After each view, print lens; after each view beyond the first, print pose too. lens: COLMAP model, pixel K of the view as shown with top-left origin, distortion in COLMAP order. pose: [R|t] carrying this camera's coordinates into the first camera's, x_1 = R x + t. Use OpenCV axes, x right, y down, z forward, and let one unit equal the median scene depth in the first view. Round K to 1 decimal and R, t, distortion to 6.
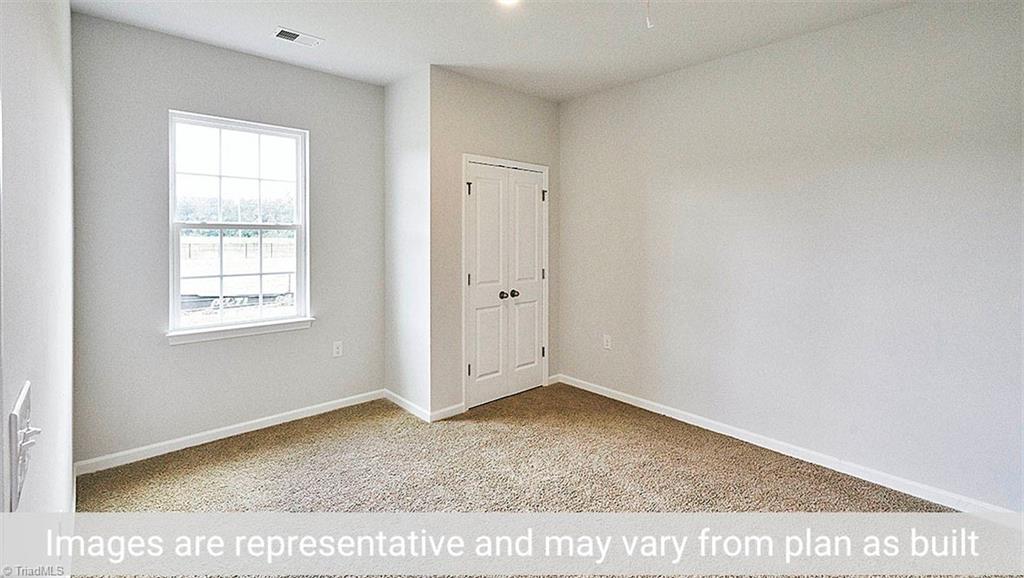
lens RADIAL K [[456.5, 0, 510.1], [0, 456.5, 233.7], [0, 0, 1]] dist [-0.001640, -0.000598]
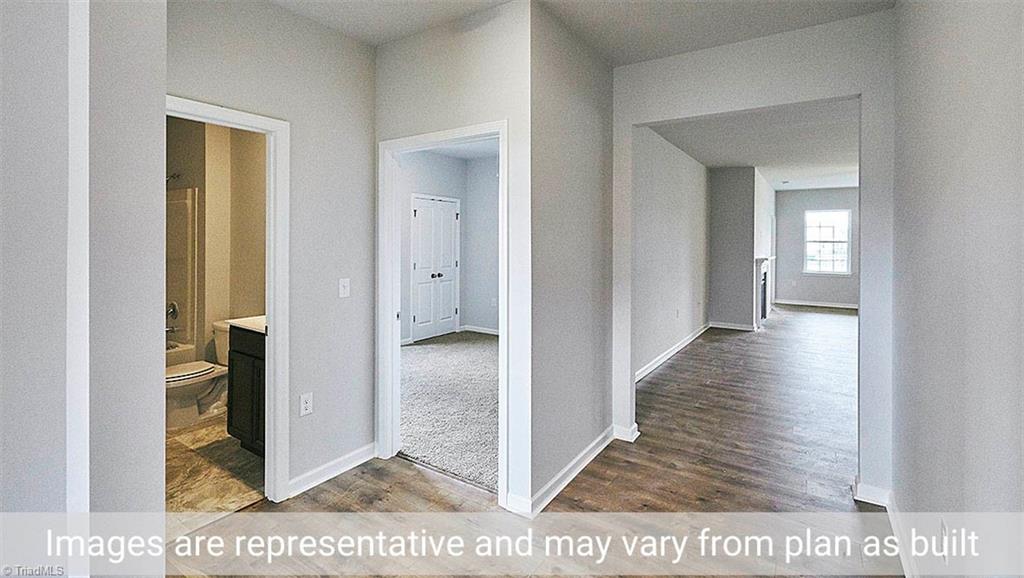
lens RADIAL K [[462.4, 0, 513.4], [0, 462.4, 238.3], [0, 0, 1]] dist [-0.002033, -0.000028]
pose [[0.976037, 0.003735, 0.217572, -0.100201], [-0.004447, 0.999986, 0.002783, -0.010758], [-0.217559, -0.003684, 0.976040, -0.743096]]
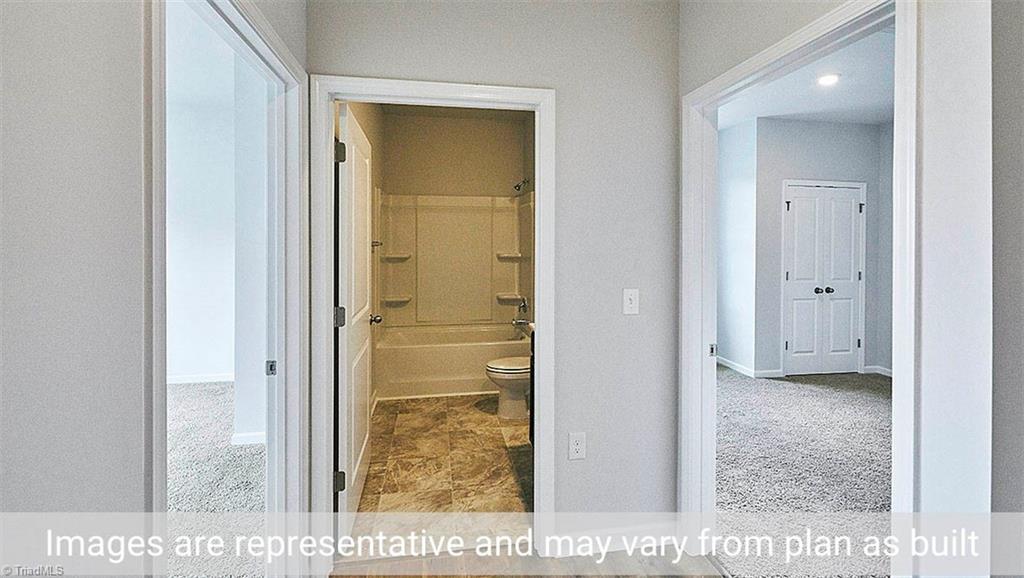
lens RADIAL K [[452.4, 0, 513.3], [0, 452.4, 243.8], [0, 0, 1]] dist [0.000337, -0.000002]
pose [[0.829329, 0.008615, -0.558694, -0.016713], [-0.003365, 0.999940, 0.010424, -0.002215], [0.558750, -0.006765, 0.829309, -0.480636]]
